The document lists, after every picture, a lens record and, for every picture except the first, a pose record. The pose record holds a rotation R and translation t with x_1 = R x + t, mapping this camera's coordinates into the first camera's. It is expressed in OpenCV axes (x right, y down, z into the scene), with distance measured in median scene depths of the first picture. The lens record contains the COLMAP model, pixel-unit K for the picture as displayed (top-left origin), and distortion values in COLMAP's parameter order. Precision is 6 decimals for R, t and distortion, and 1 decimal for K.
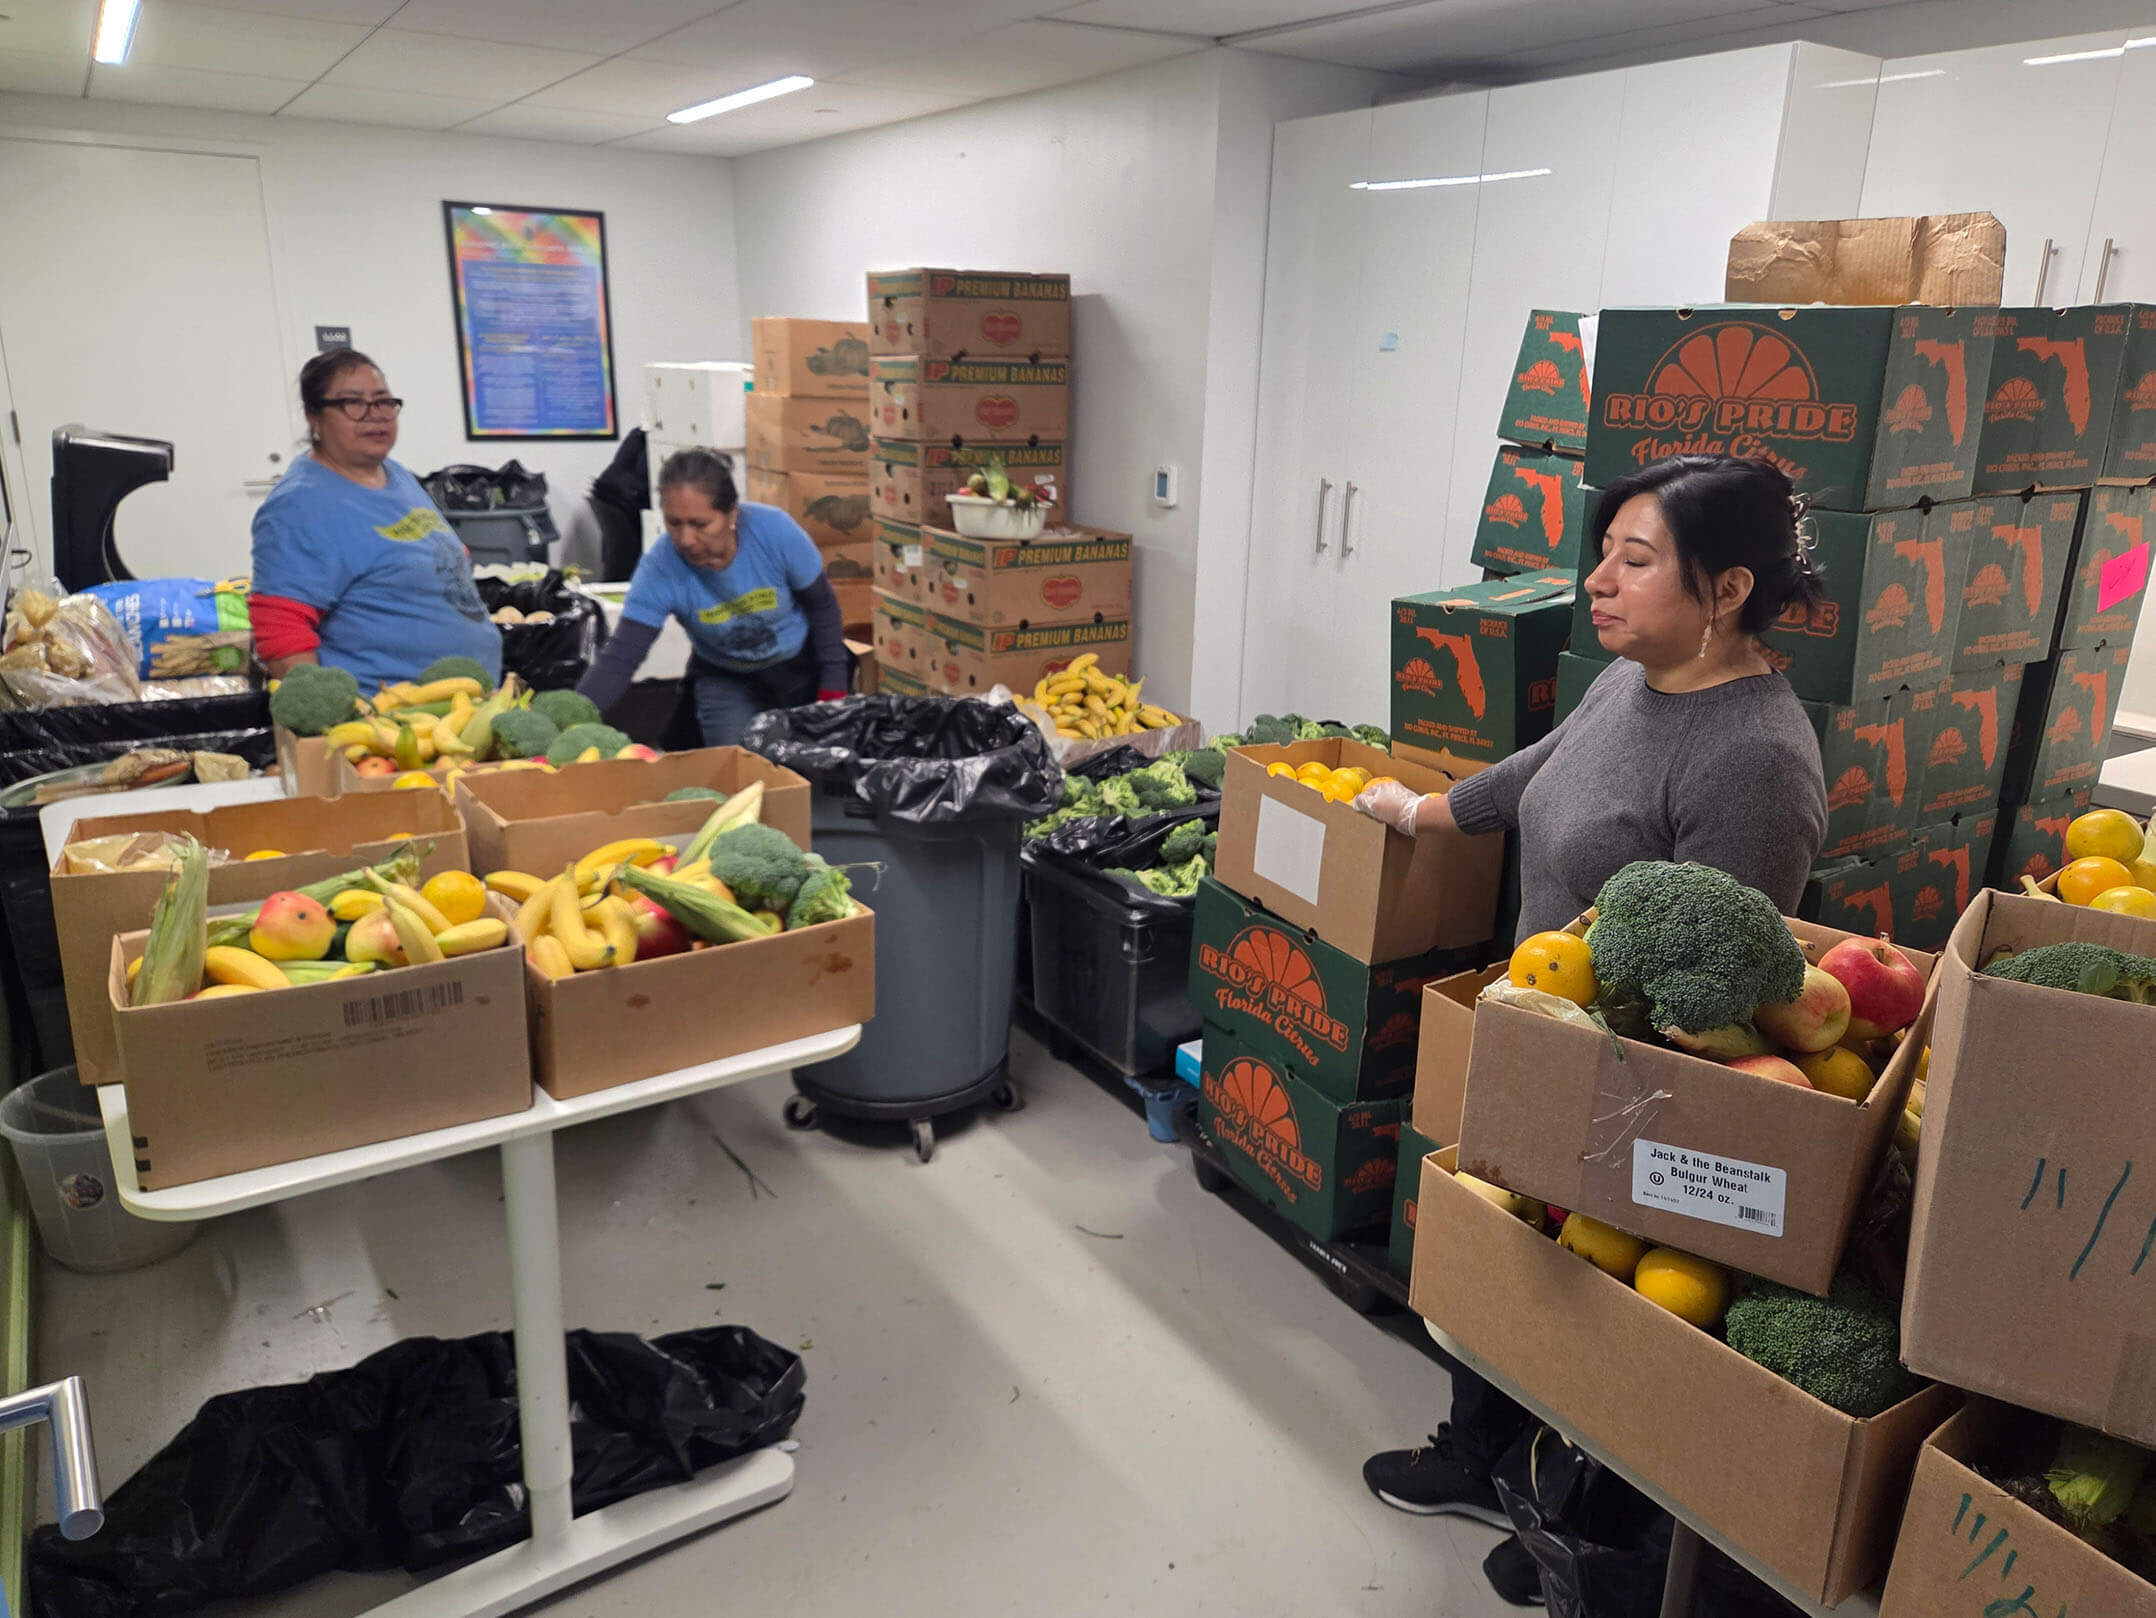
lens RADIAL K [[1515.7, 0, 1065.5], [0, 1515.7, 787.0], [0, 0, 1]] dist [0.103112, -0.079354]
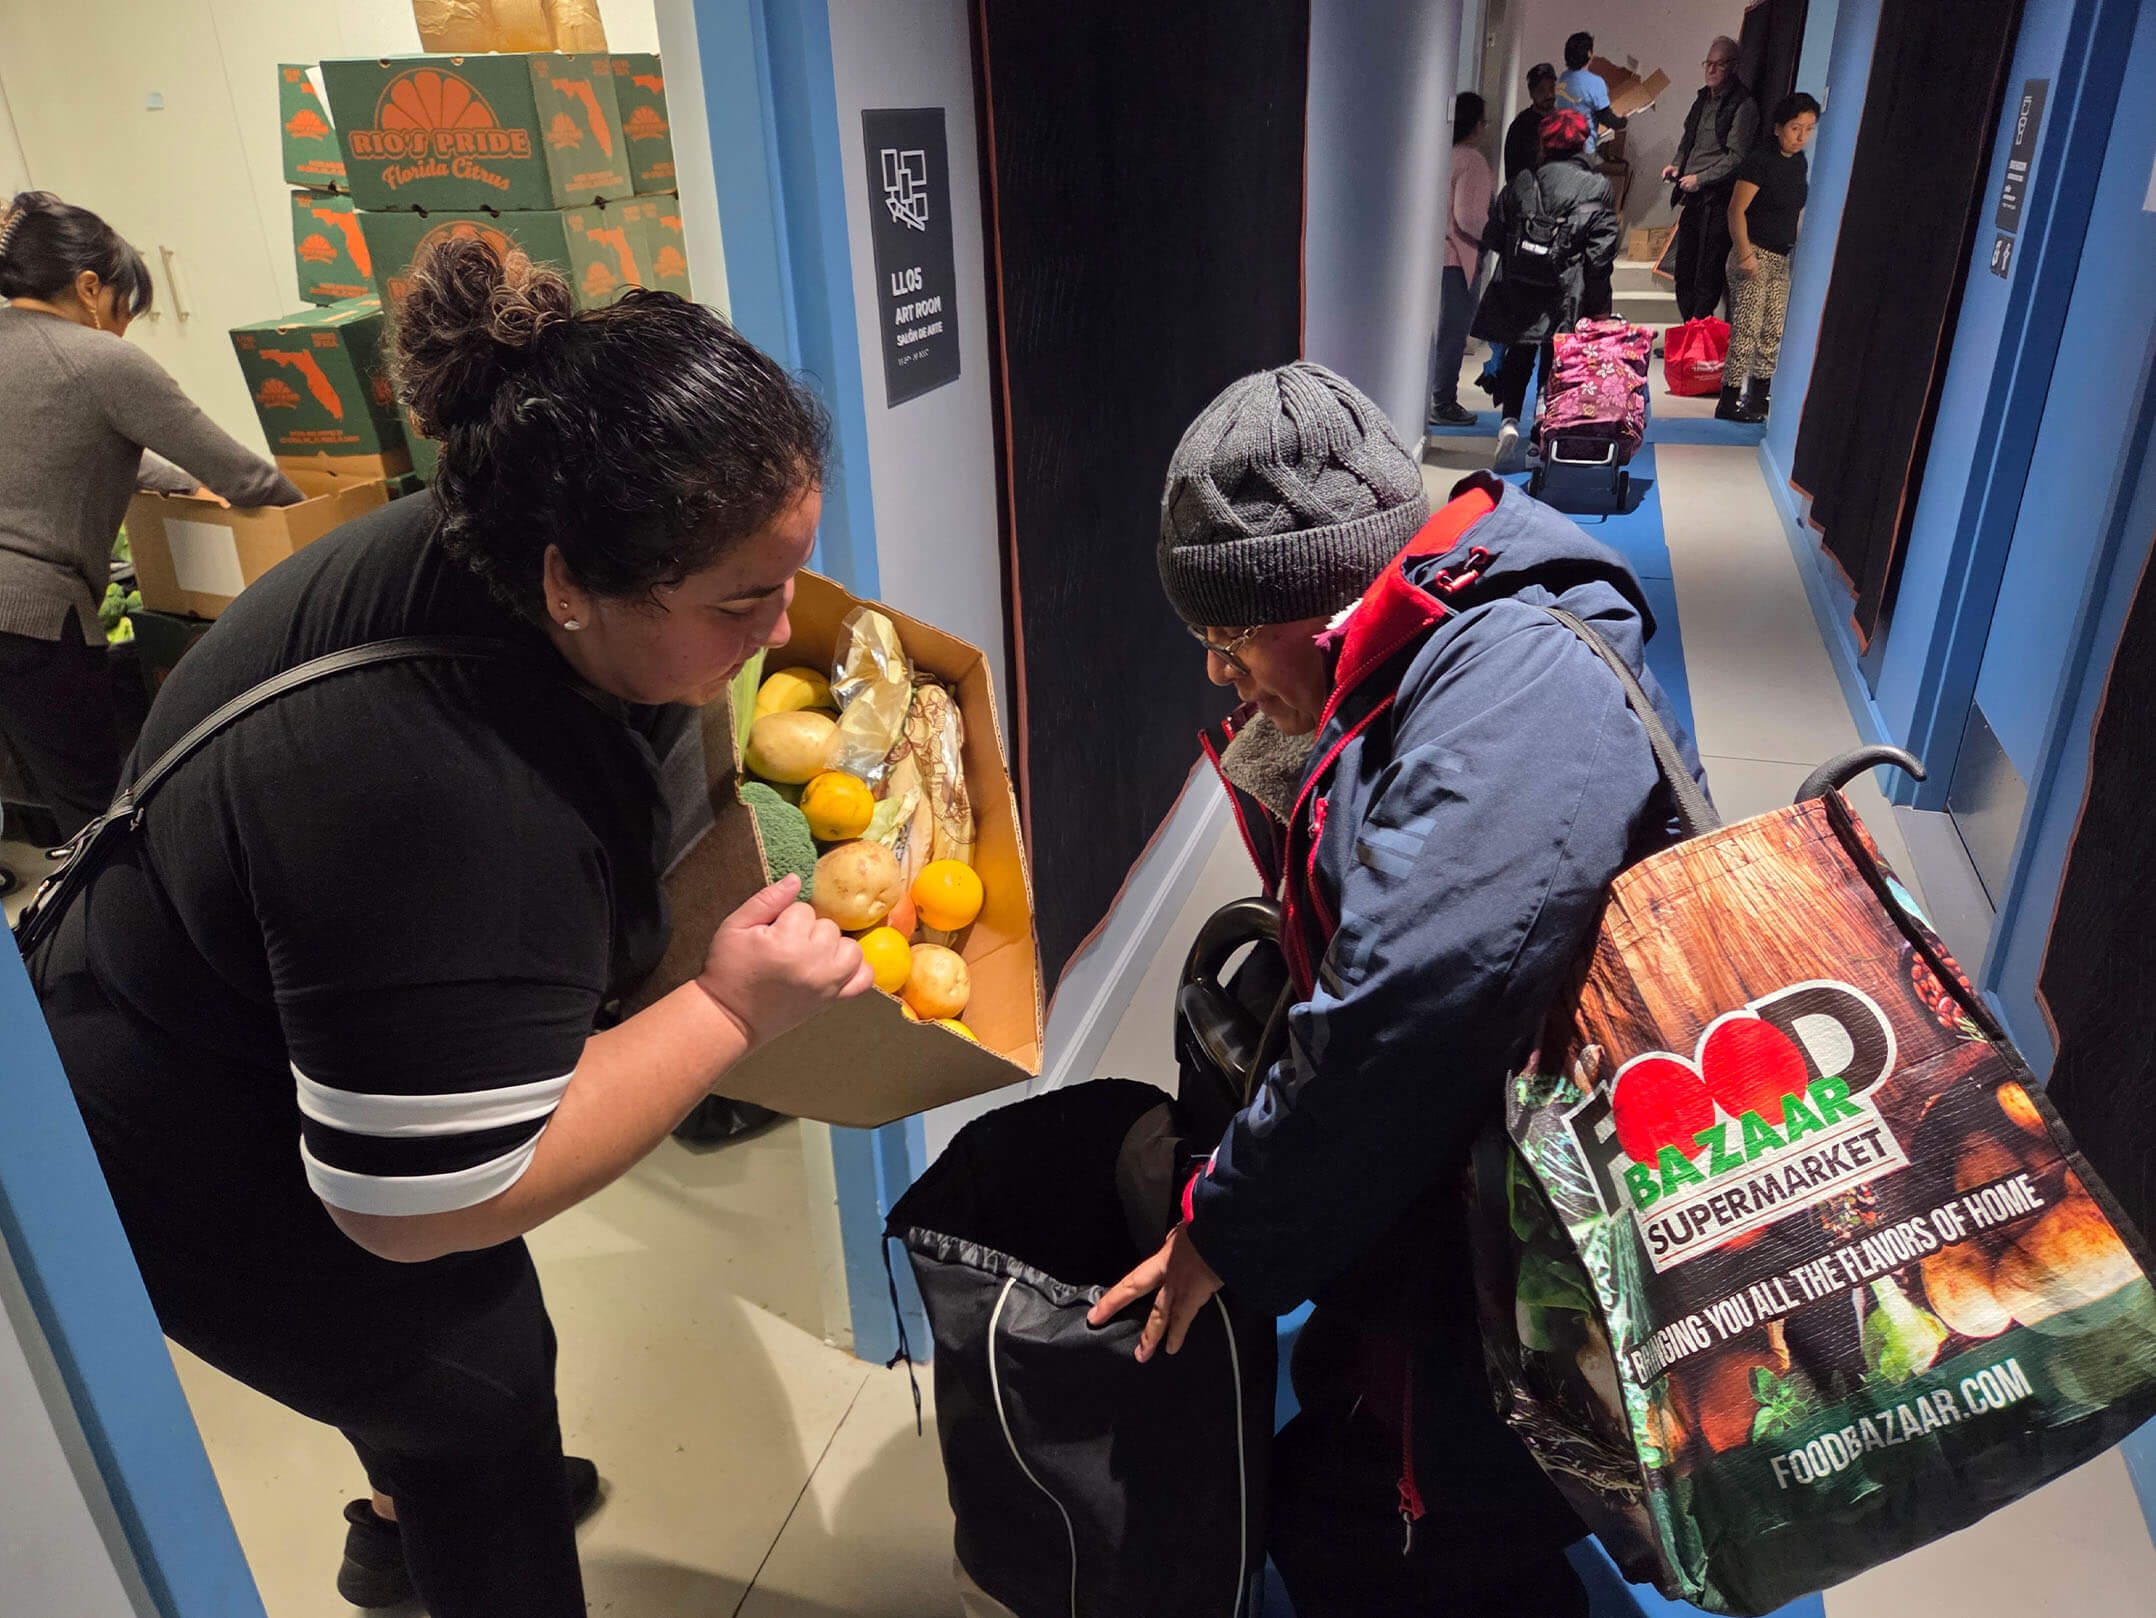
lens RADIAL K [[1515.7, 0, 1065.5], [0, 1515.7, 787.0], [0, 0, 1]] dist [0.103112, -0.079354]
pose [[0.776033, -0.304997, 0.552041, -0.059000], [0.228895, 0.951815, 0.204098, 0.132163], [-0.587690, -0.032028, 0.808452, -0.398887]]
